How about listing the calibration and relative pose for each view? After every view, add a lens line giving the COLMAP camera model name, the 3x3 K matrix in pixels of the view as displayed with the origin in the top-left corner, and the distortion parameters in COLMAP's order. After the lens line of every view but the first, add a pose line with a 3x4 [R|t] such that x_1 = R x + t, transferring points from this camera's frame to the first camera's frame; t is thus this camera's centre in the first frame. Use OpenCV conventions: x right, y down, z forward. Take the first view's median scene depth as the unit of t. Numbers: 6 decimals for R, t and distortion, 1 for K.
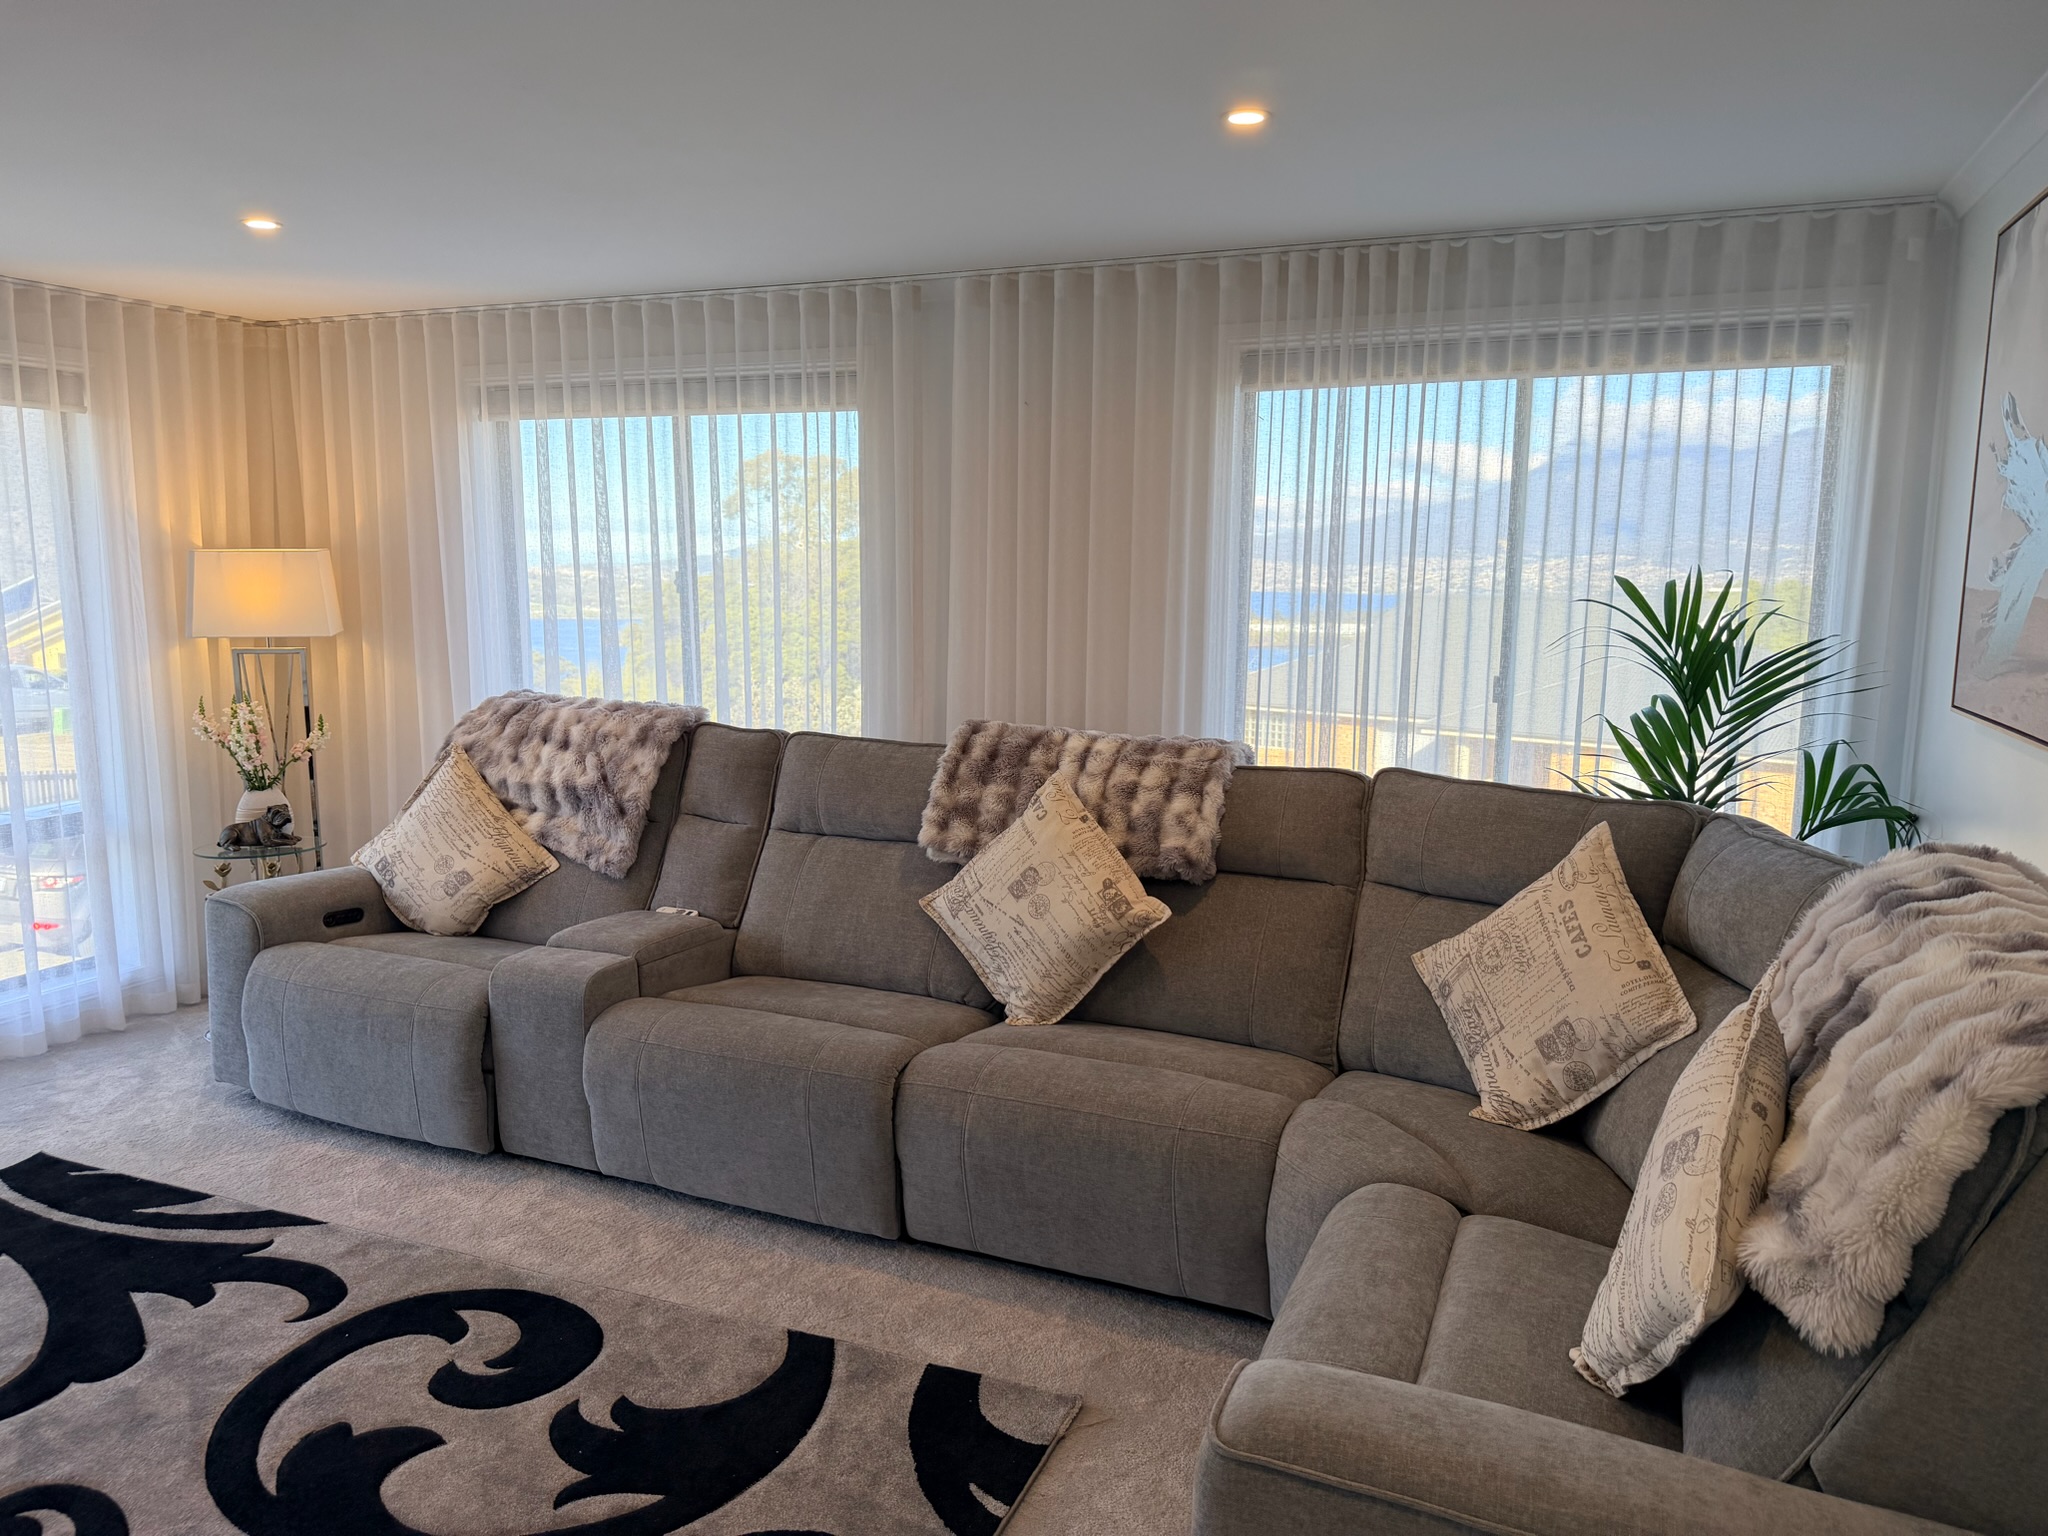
lens RADIAL K [[1430.3, 0, 1024.0], [0, 1430.3, 768.0], [0, 0, 1]] dist [0.148736, -0.184659]
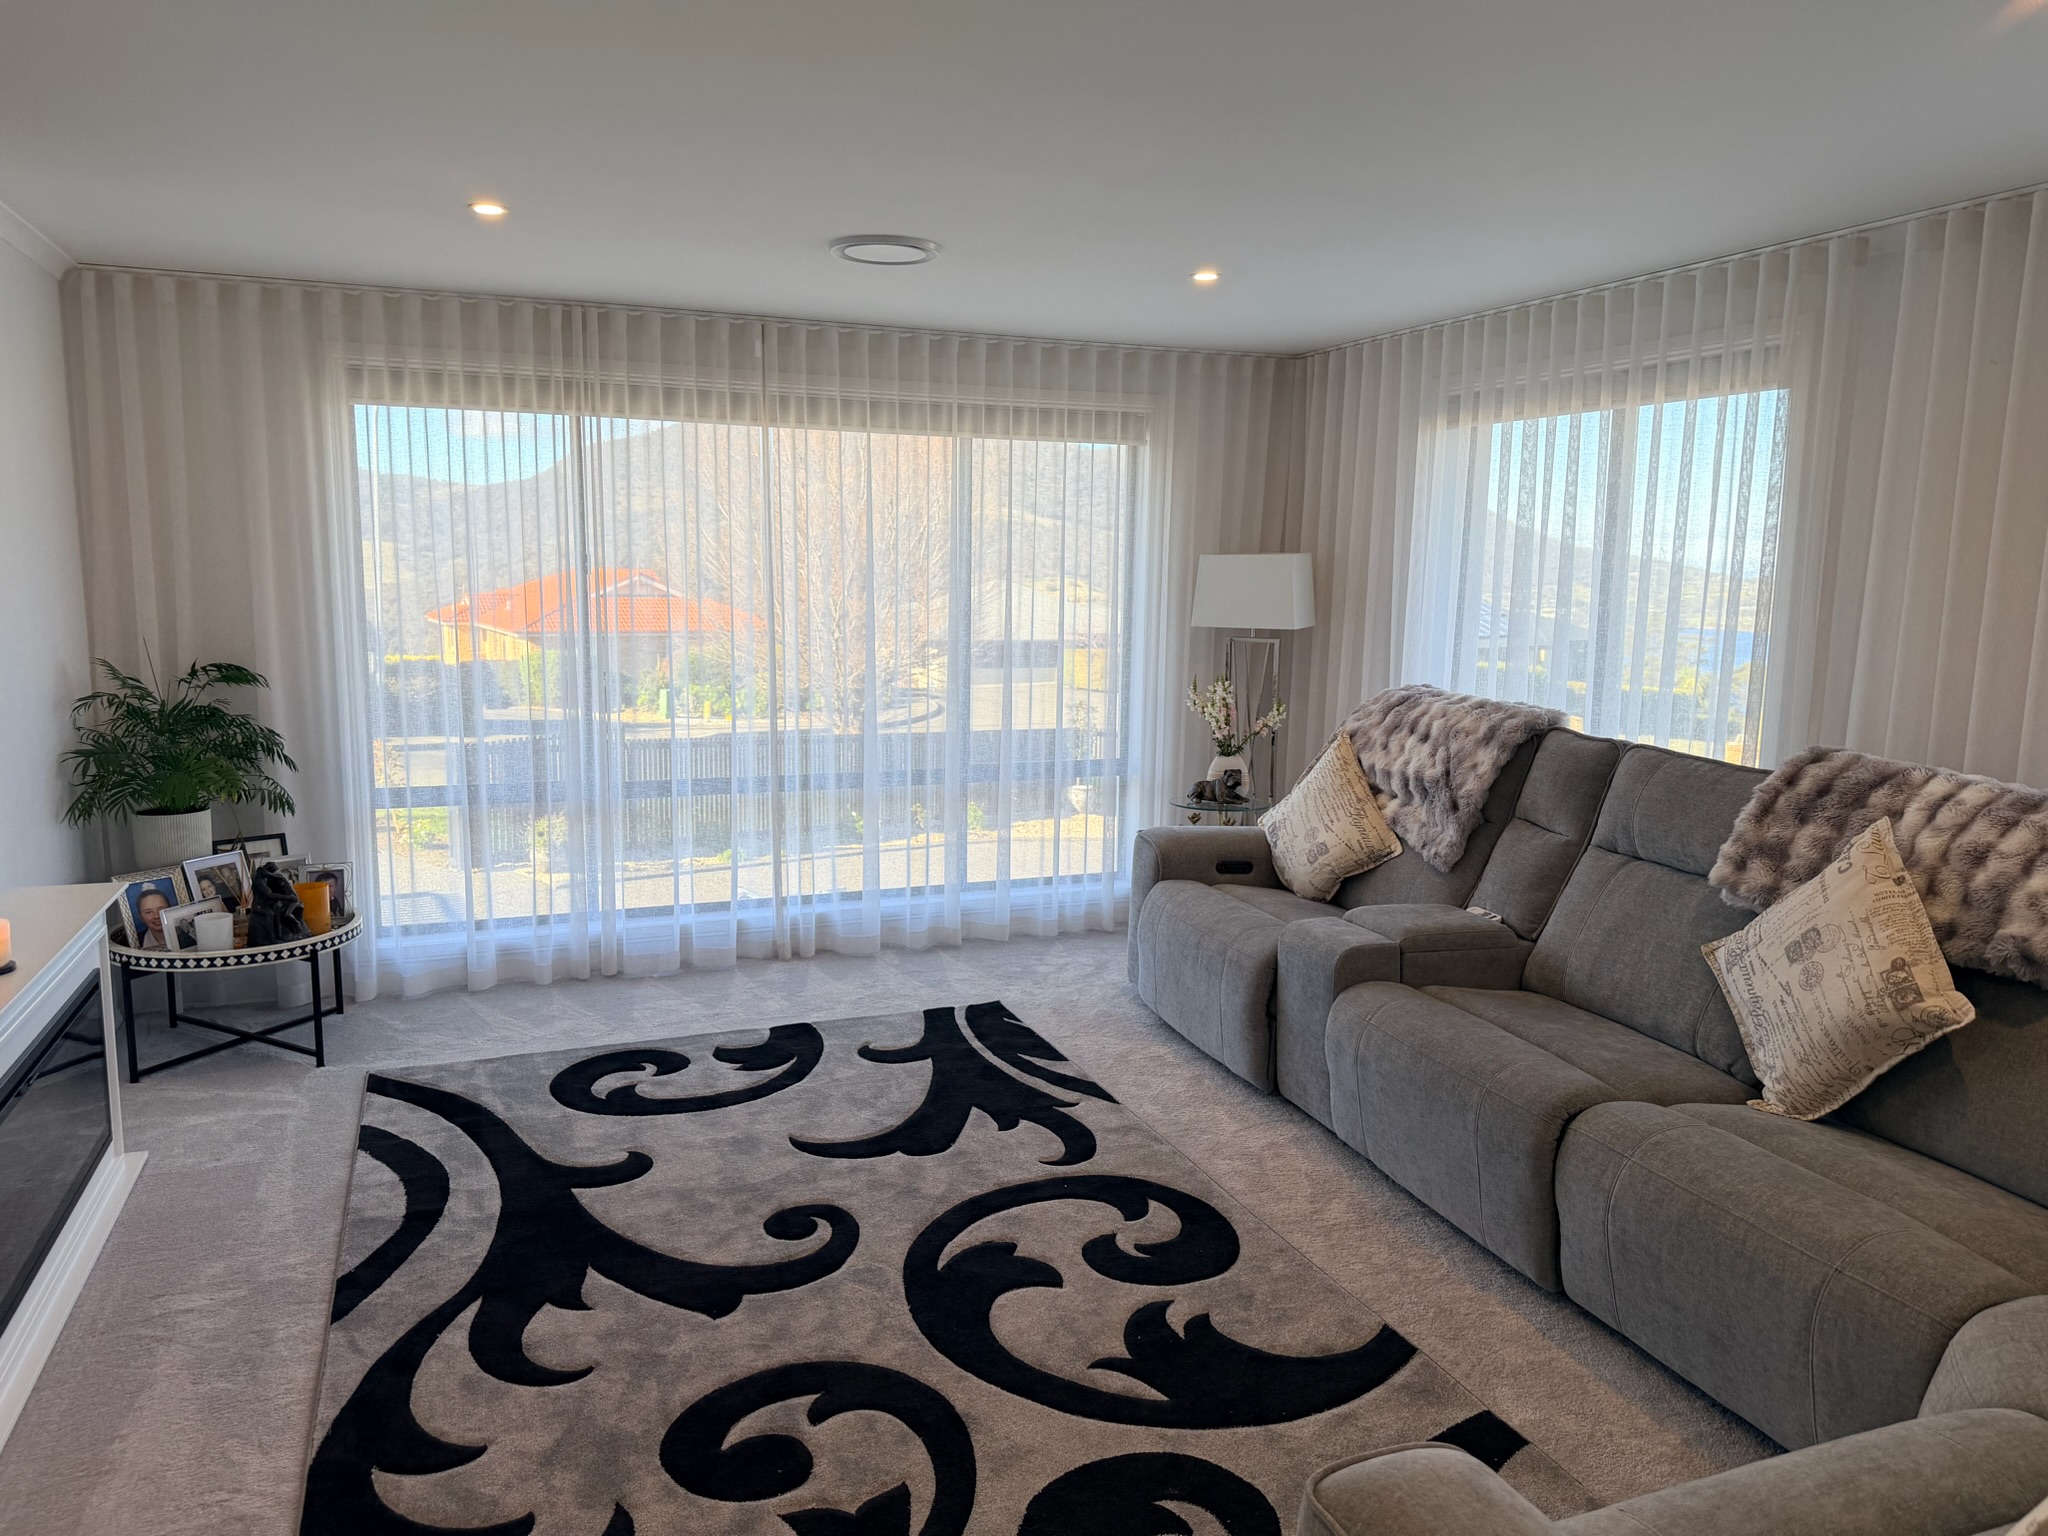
lens RADIAL K [[1430.3, 0, 1024.0], [0, 1430.3, 768.0], [0, 0, 1]] dist [0.148736, -0.184659]
pose [[0.704662, 0.107801, -0.701306, 0.250806], [-0.112357, 0.992874, 0.039724, -0.003853], [0.700591, 0.050804, 0.711752, 0.075748]]
